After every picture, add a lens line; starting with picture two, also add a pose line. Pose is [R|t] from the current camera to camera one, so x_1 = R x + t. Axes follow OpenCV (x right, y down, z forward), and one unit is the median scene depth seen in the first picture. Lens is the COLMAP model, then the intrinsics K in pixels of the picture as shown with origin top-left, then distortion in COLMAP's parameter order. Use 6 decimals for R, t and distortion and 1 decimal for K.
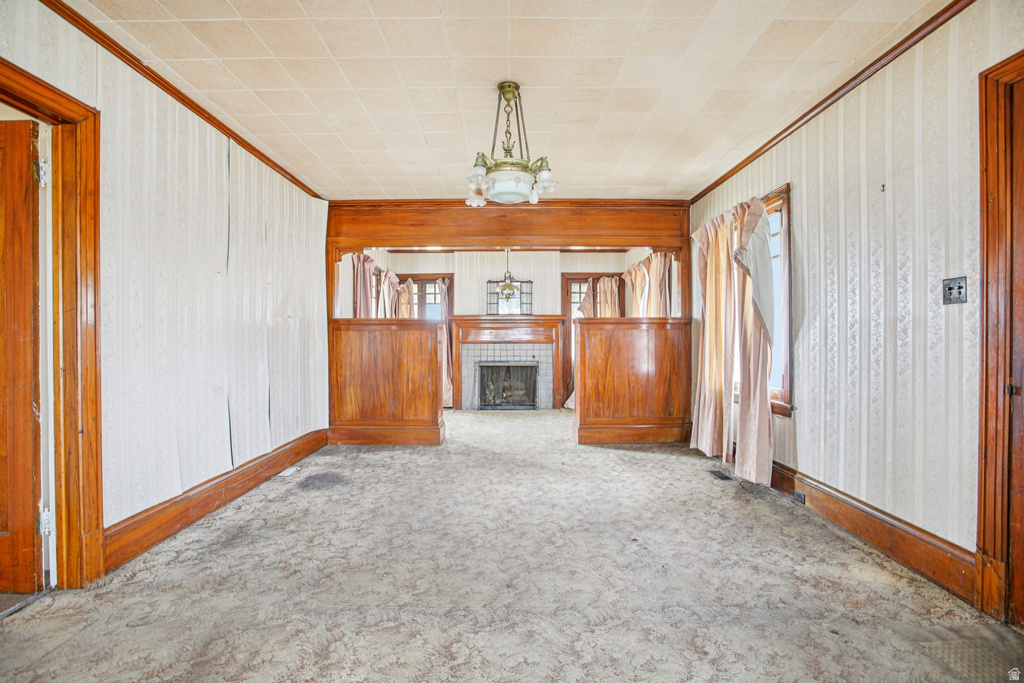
lens RADIAL K [[477.2, 0, 512.0], [0, 477.2, 341.5], [0, 0, 1]] dist [-0.045301, 0.015418]
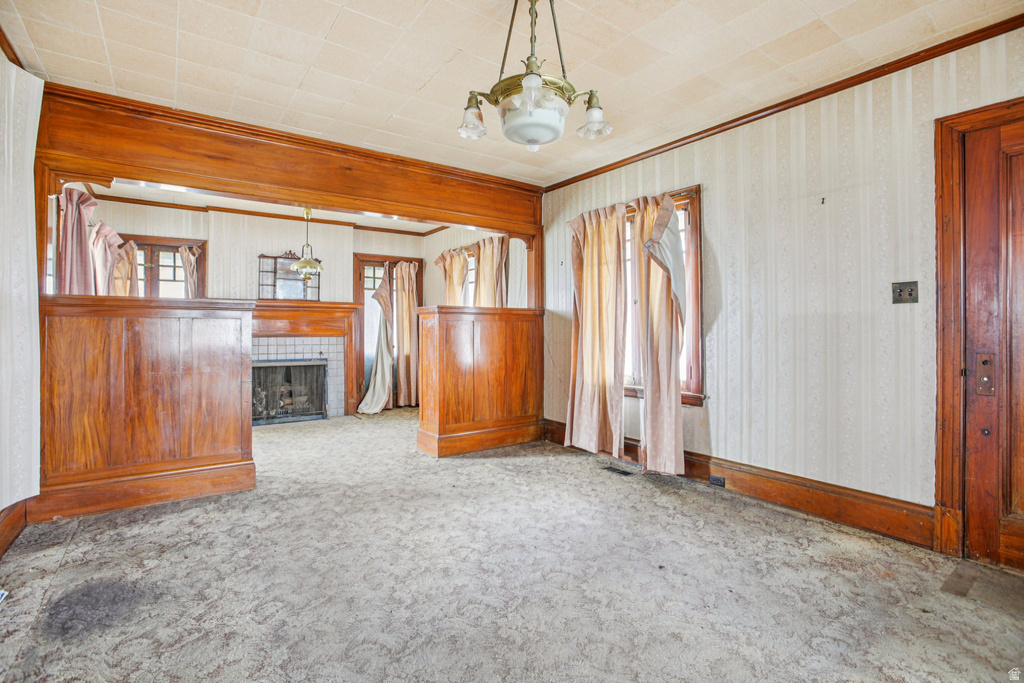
lens RADIAL K [[488.9, 0, 544.0], [0, 488.9, 329.0], [0, 0, 1]] dist [-0.052260, 0.019254]
pose [[0.817872, 0.003580, 0.575389, -0.215320], [0.002082, 0.999956, -0.009180, -0.001951], [-0.575397, 0.008706, 0.817828, 0.209689]]
